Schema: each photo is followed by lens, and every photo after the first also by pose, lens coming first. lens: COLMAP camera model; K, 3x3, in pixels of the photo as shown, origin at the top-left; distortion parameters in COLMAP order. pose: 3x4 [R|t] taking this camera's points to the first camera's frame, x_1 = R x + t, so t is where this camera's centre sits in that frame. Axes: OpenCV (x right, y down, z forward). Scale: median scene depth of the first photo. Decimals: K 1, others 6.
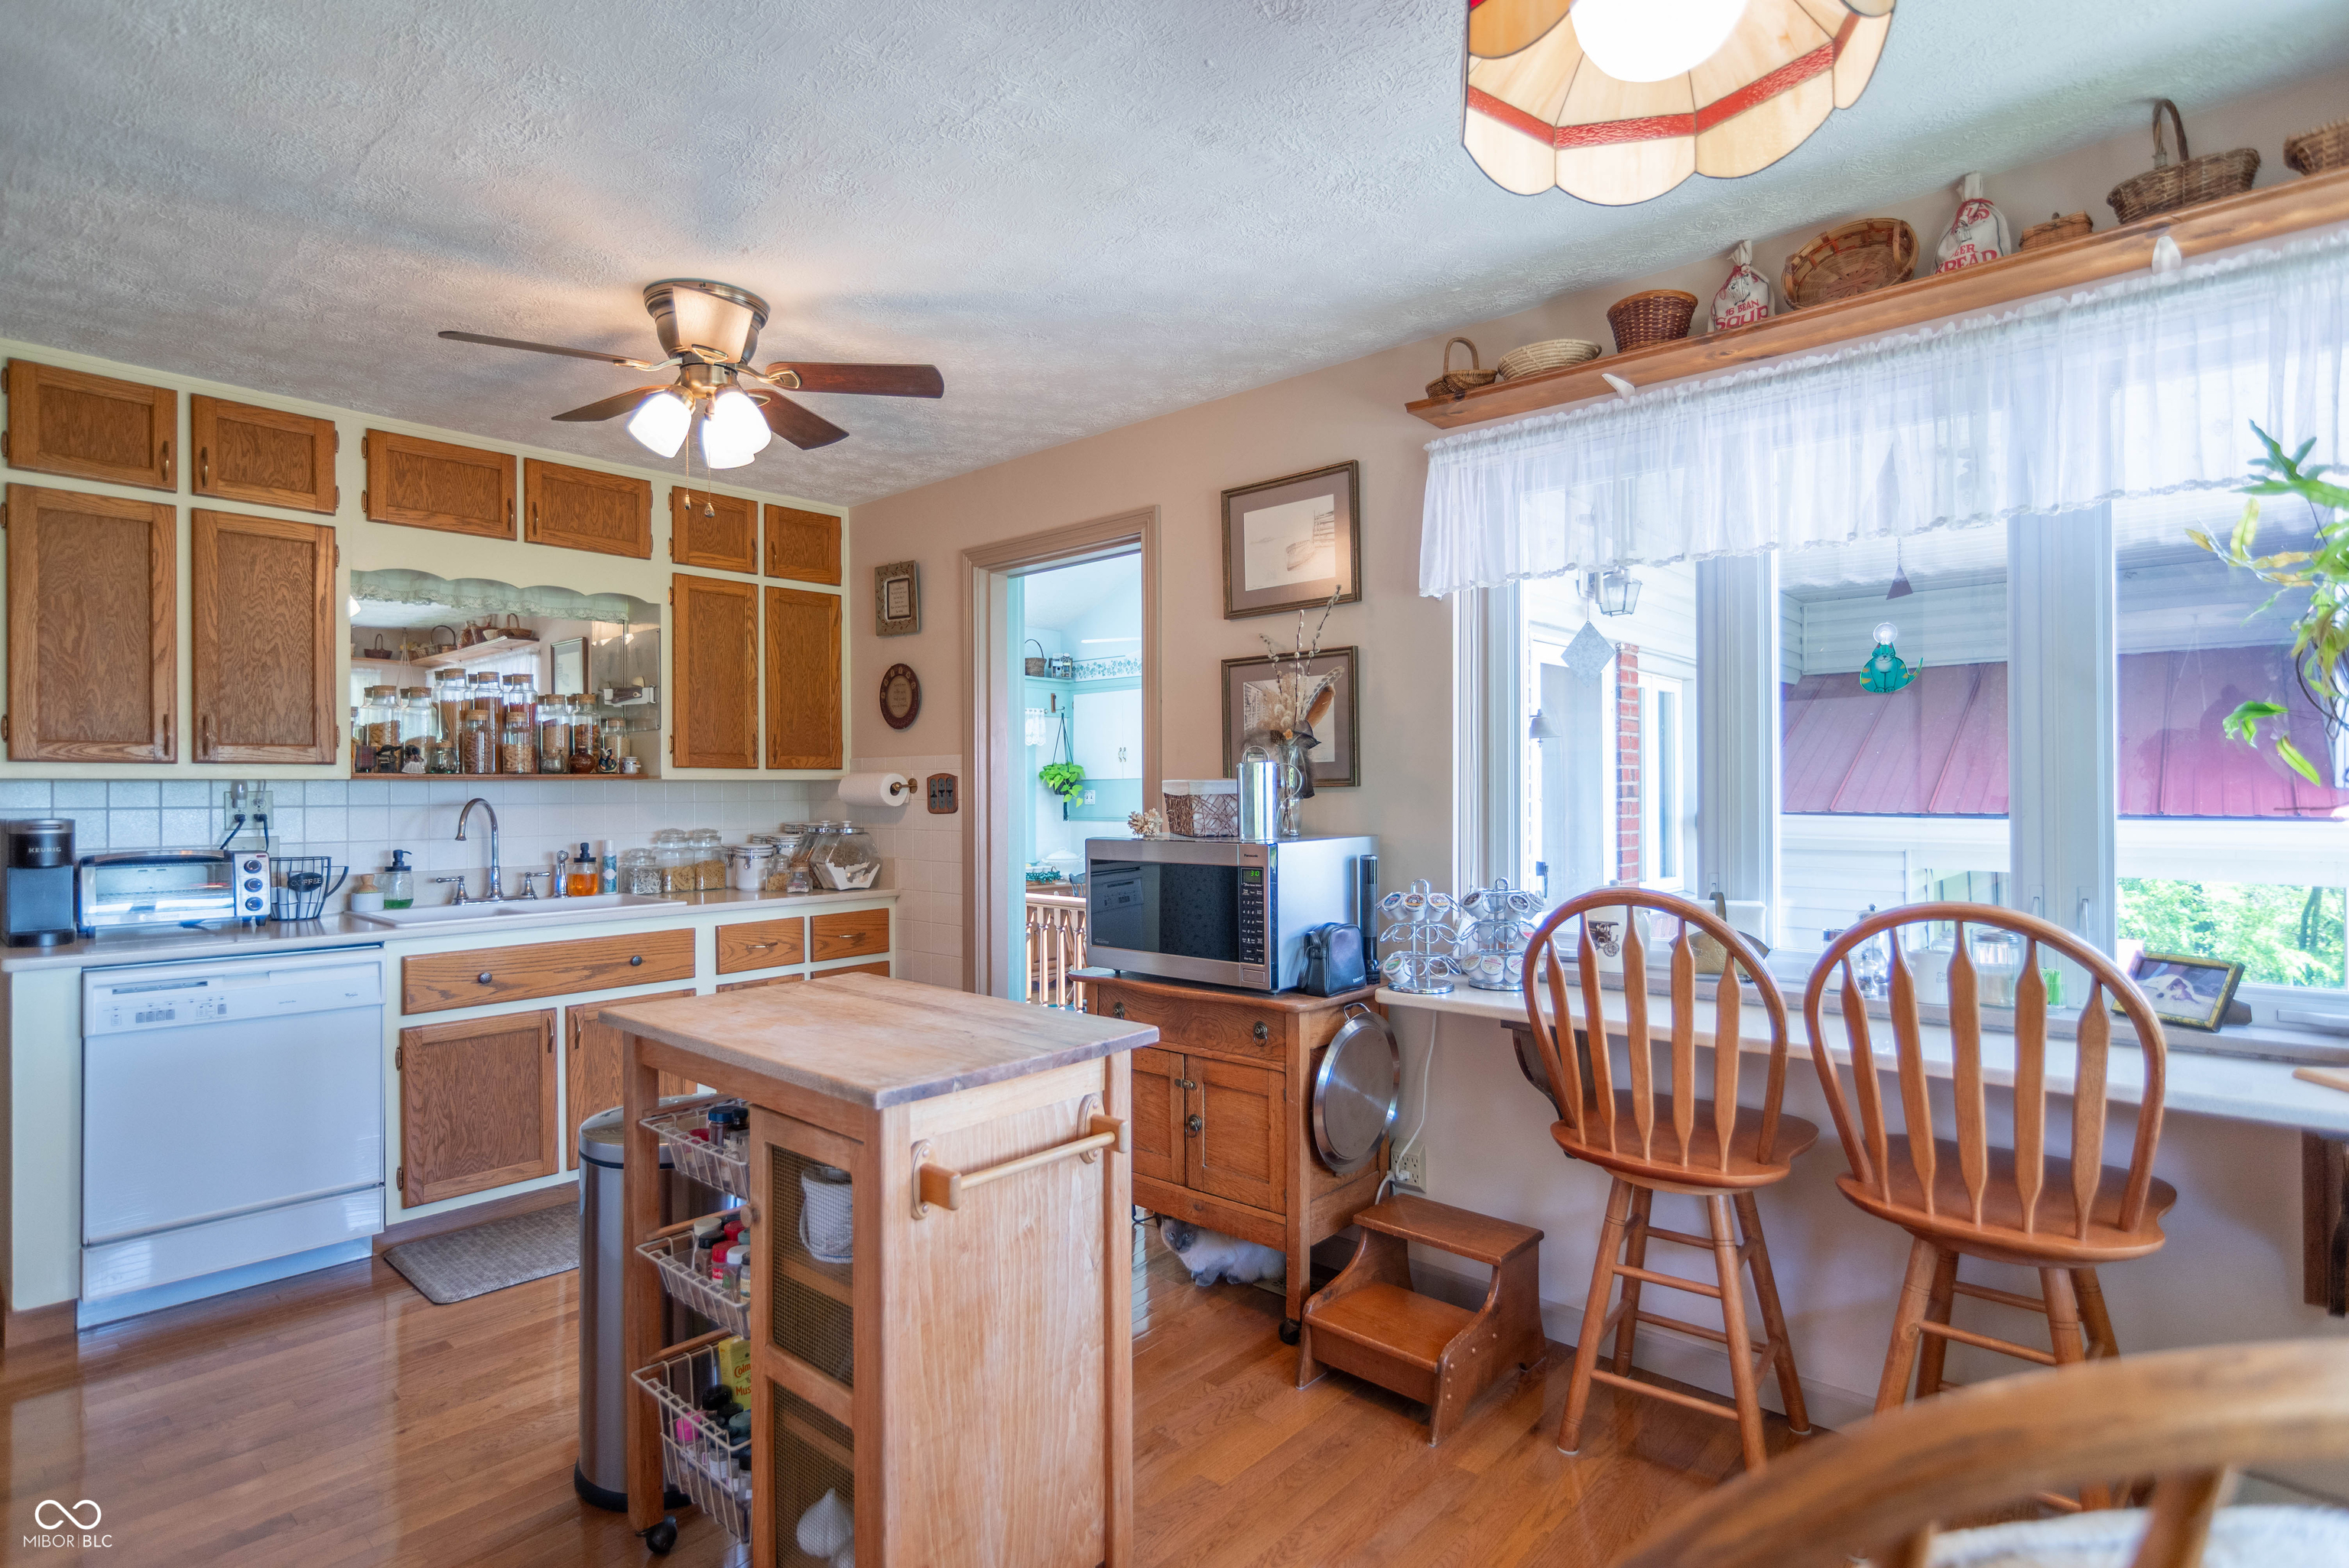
lens RADIAL K [[1193.2, 0, 1160.0], [0, 1193.2, 796.1], [0, 0, 1]] dist [-0.019807, 0.010199]
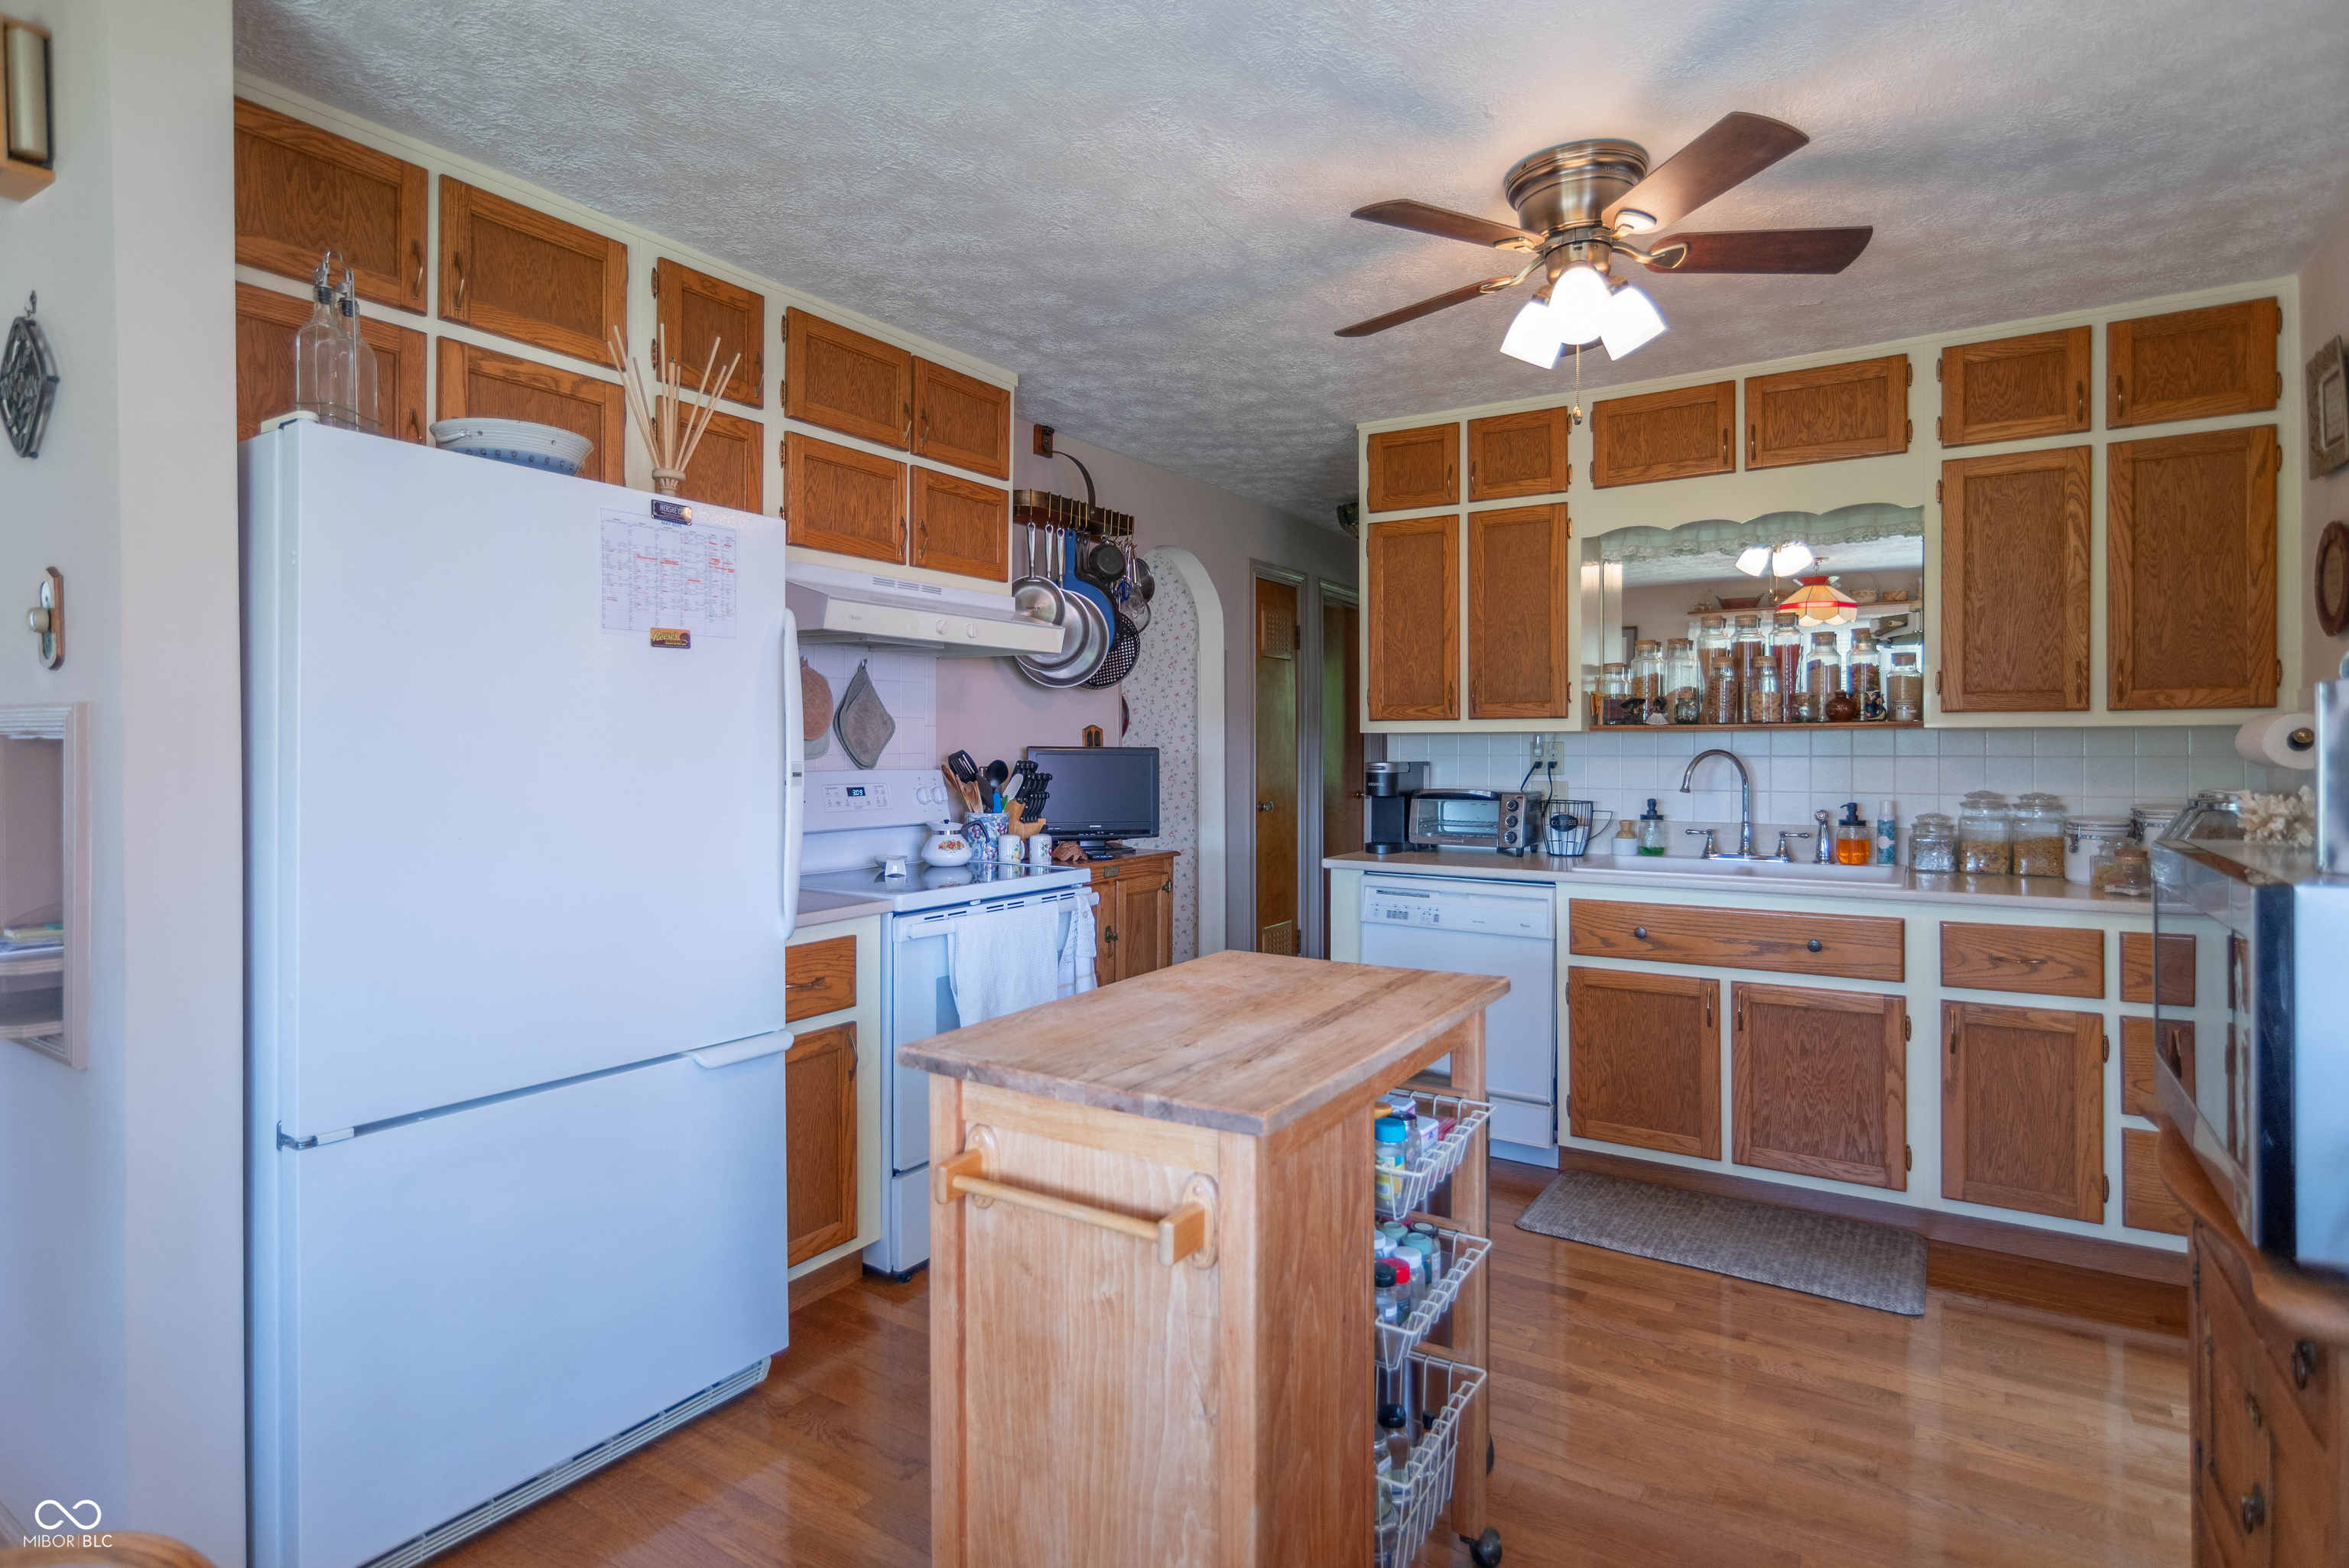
lens RADIAL K [[1193.2, 0, 1173.3], [0, 1193.2, 766.5], [0, 0, 1]] dist [-0.019807, 0.010199]
pose [[0.149257, 0.023979, -0.988508, 0.323798], [-0.002617, 0.999712, 0.023855, -0.006530], [0.988795, -0.000973, 0.149277, 0.442498]]
